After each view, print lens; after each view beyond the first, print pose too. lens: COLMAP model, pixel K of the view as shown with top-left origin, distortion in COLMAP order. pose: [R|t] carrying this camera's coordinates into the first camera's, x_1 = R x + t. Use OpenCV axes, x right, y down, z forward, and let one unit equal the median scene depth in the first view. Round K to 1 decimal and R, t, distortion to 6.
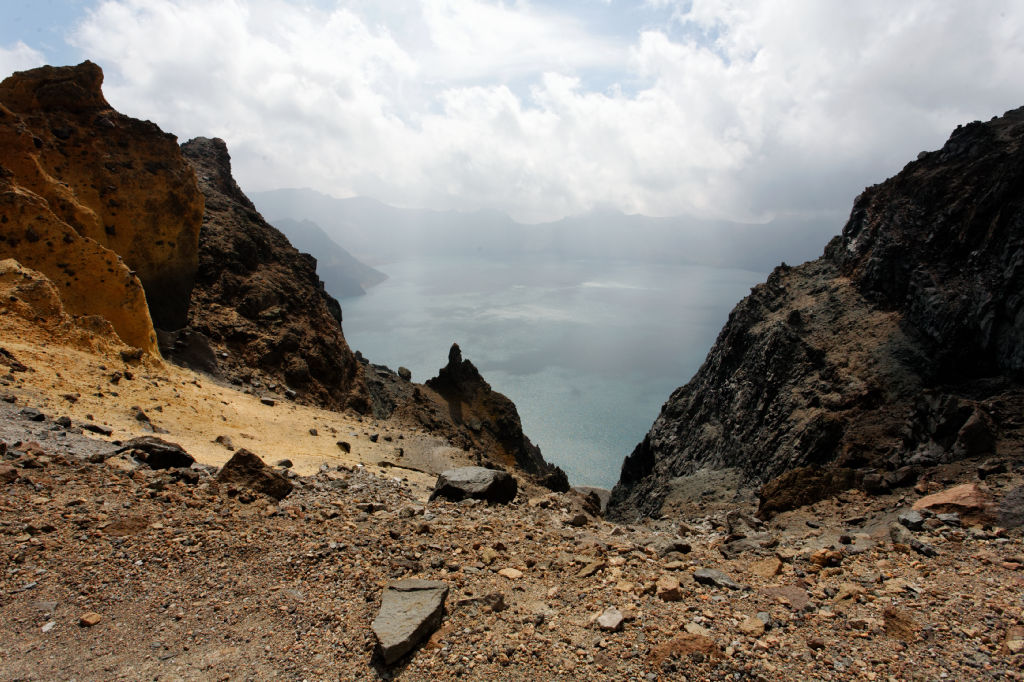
lens RADIAL K [[492.5, 0, 511.9], [0, 492.5, 340.9], [0, 0, 1]] dist [0.002689, 0.003704]
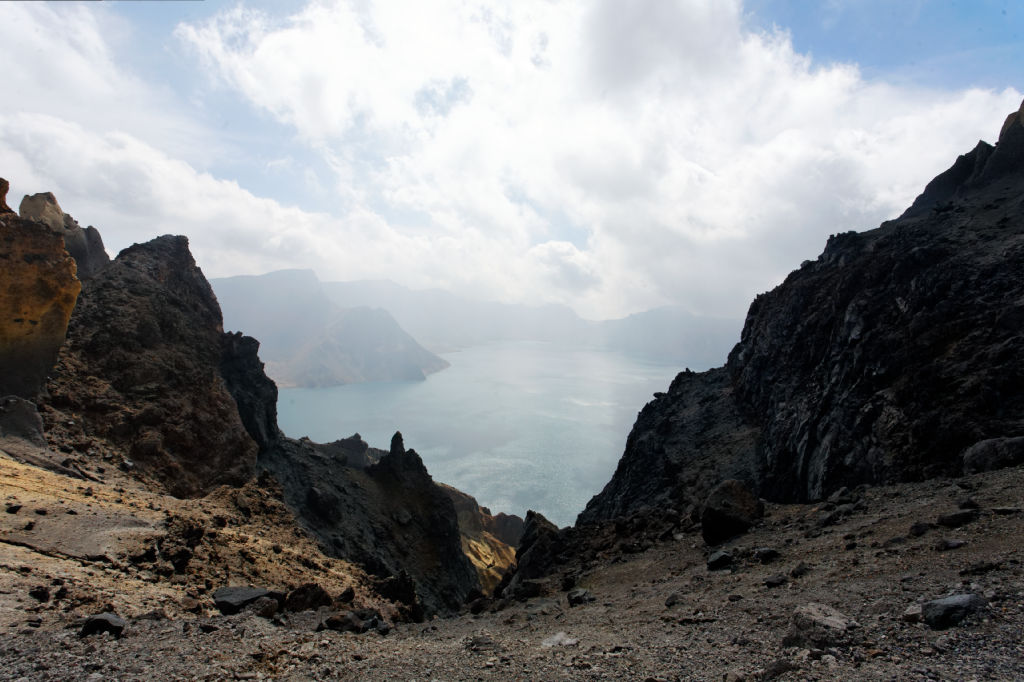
lens RADIAL K [[492.5, 0, 506.7], [0, 492.5, 341.4], [0, 0, 1]] dist [0.002689, 0.003704]
pose [[0.987772, 0.045390, -0.149151, 0.435131], [-0.072225, 0.981054, -0.179768, -0.018255], [0.138166, 0.188342, 0.972336, 0.029565]]
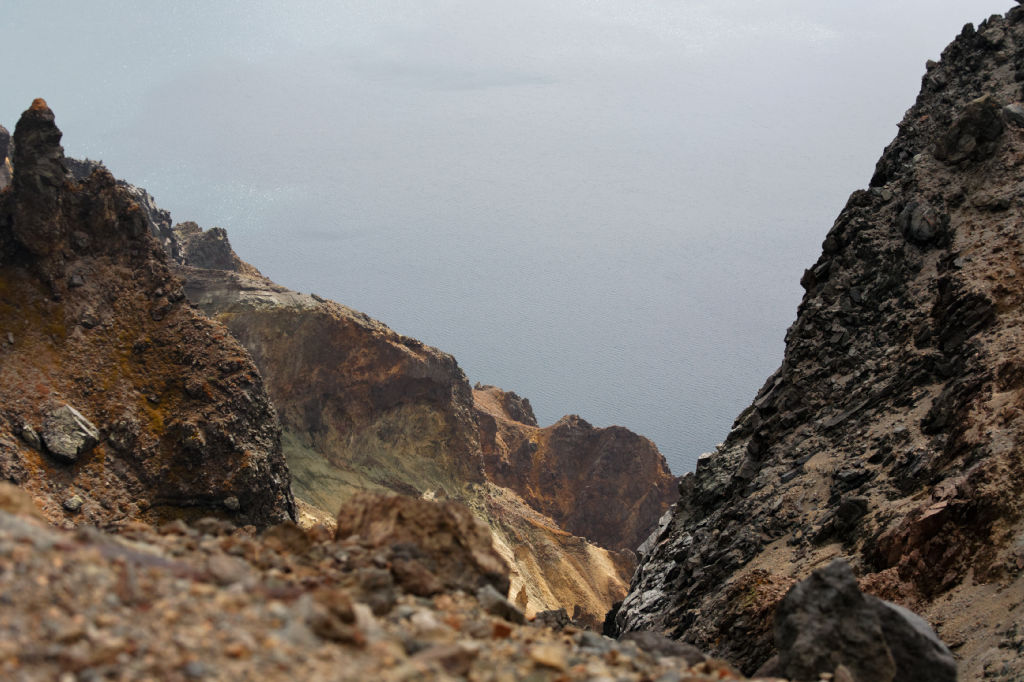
lens RADIAL K [[2078.1, 0, 470.2], [0, 2078.1, 328.9], [0, 0, 1]] dist [0.025472, 0.000000]
pose [[0.966085, 0.125487, -0.225682, 0.608960], [-0.098960, 0.987173, 0.125284, -0.060239], [0.238509, -0.098702, 0.966111, 0.052153]]
